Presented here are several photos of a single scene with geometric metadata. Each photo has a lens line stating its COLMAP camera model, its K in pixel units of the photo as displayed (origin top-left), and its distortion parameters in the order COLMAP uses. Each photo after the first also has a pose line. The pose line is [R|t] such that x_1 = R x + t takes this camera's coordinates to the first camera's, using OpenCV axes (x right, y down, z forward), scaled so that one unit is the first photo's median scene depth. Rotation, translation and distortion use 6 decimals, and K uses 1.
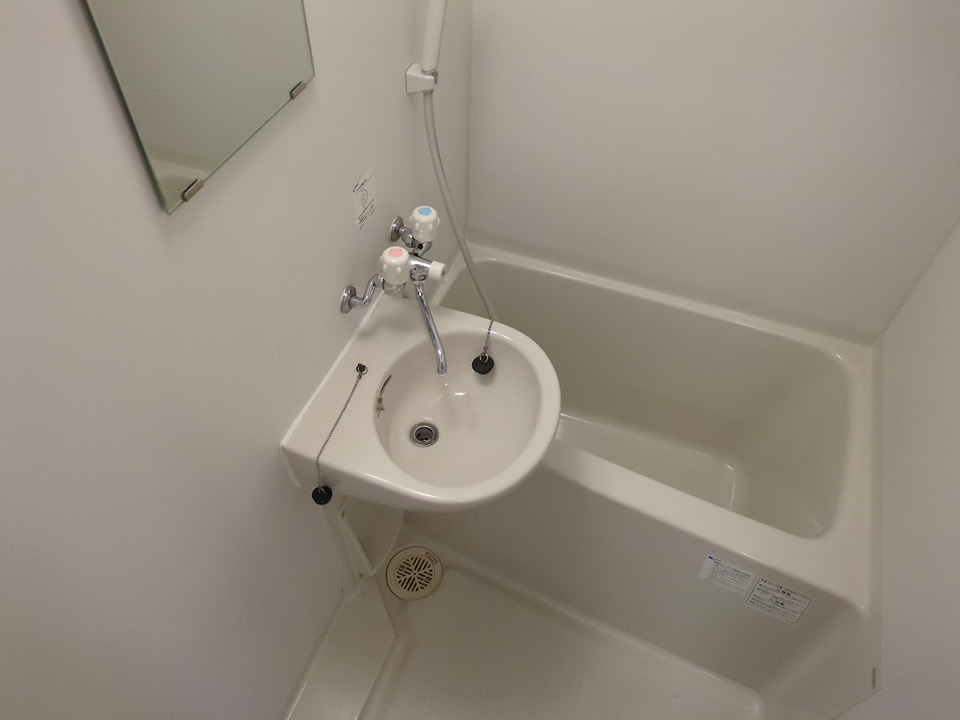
lens RADIAL K [[719.9, 0, 476.1], [0, 719.9, 355.9], [0, 0, 1]] dist [0.031301, -0.045627]
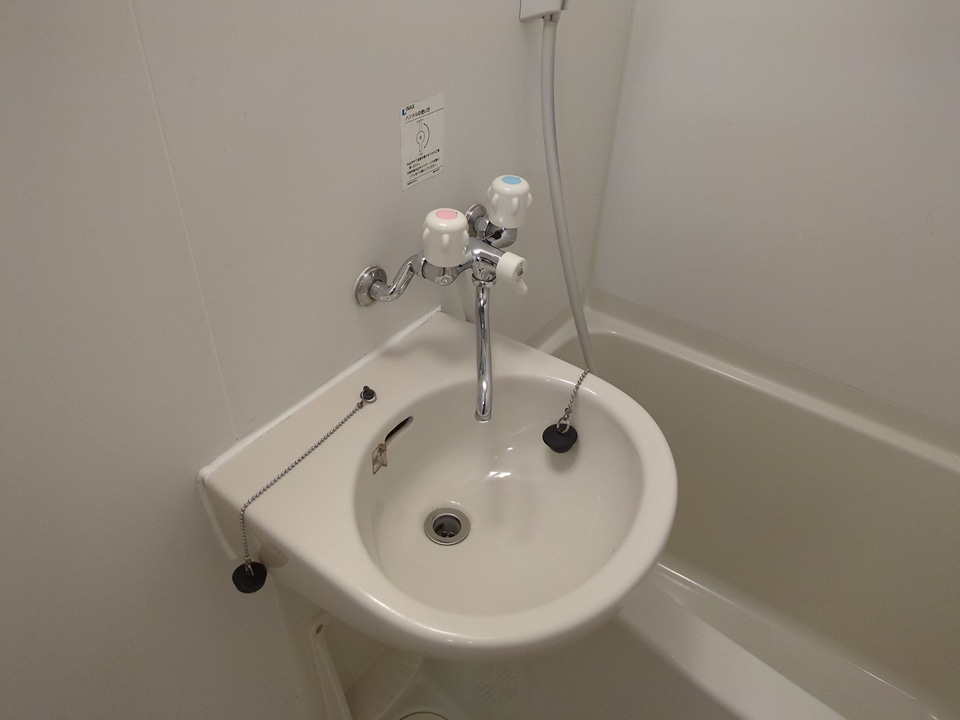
lens RADIAL K [[719.9, 0, 476.1], [0, 719.9, 355.9], [0, 0, 1]] dist [0.031301, -0.045627]
pose [[0.963829, 0.171969, -0.203620, 0.055968], [-0.210752, 0.959429, -0.187295, 0.079406], [0.163150, 0.223434, 0.960968, 0.364745]]
